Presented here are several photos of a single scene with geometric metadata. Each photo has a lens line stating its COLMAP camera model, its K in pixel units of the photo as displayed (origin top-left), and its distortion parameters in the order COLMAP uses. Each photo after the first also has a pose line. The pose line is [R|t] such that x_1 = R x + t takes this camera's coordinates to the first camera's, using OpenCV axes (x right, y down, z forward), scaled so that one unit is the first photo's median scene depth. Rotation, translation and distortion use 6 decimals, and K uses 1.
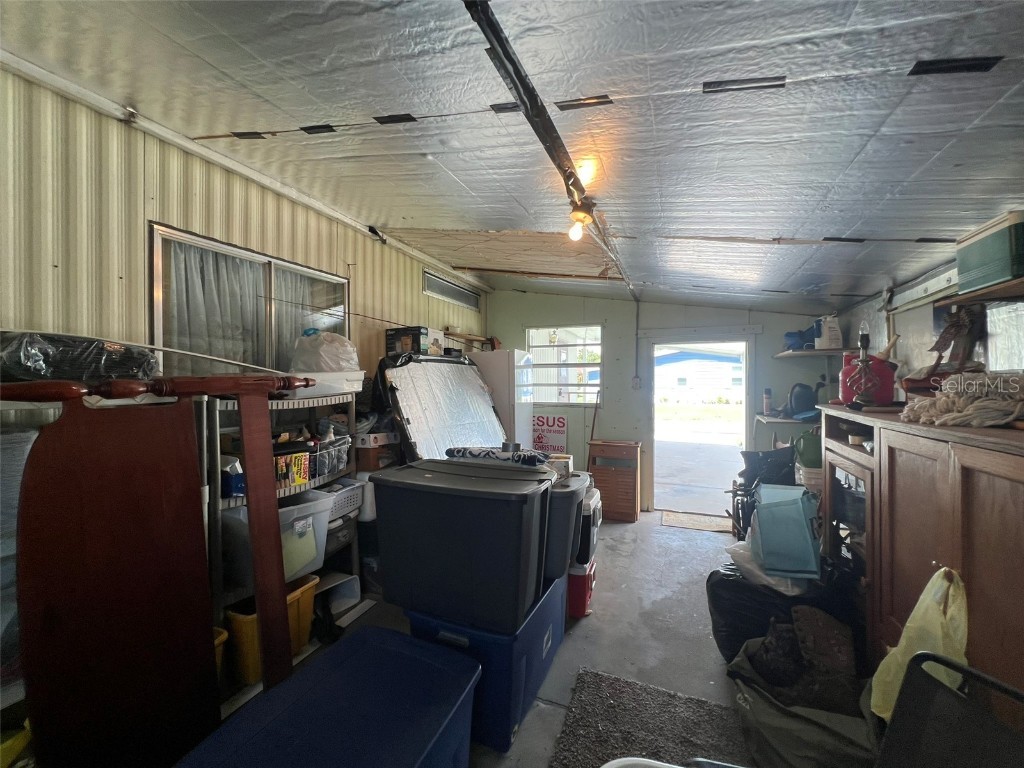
lens RADIAL K [[407.4, 0, 508.0], [0, 407.4, 379.9], [0, 0, 1]] dist [-0.002352, -0.000198]
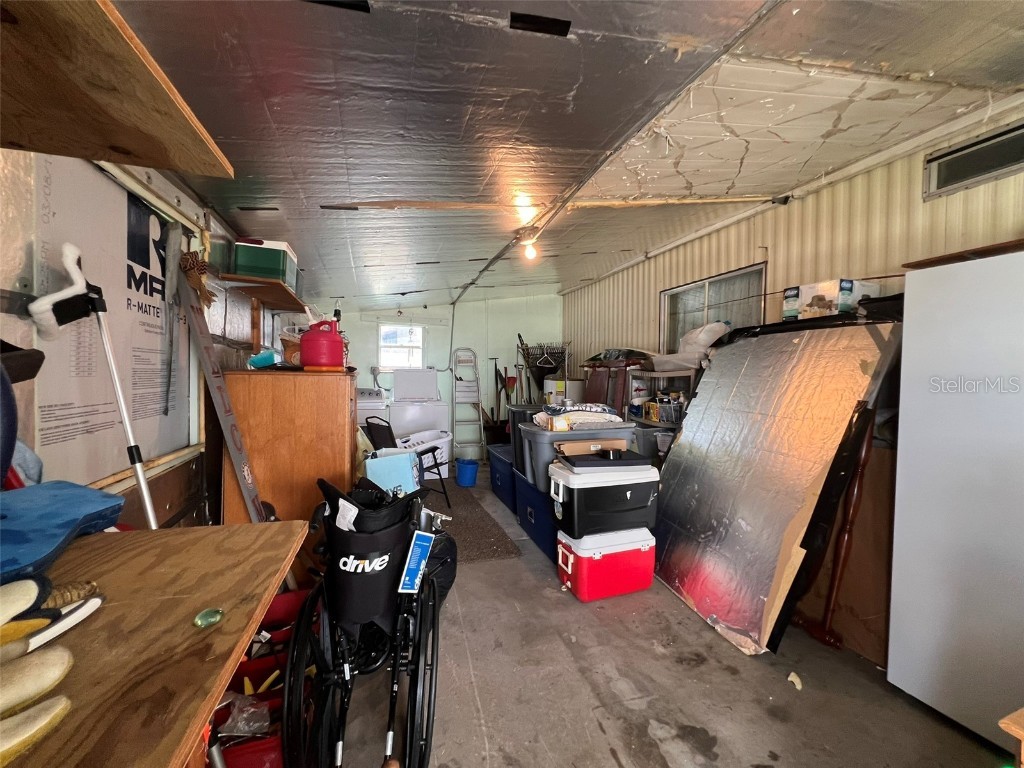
lens RADIAL K [[407.4, 0, 508.0], [0, 407.4, 379.9], [0, 0, 1]] dist [-0.002352, -0.000198]
pose [[-0.764561, 0.015344, -0.644368, 0.768861], [-0.001800, 0.999662, 0.025939, 0.027904], [0.644548, 0.020992, -0.764275, 1.370263]]
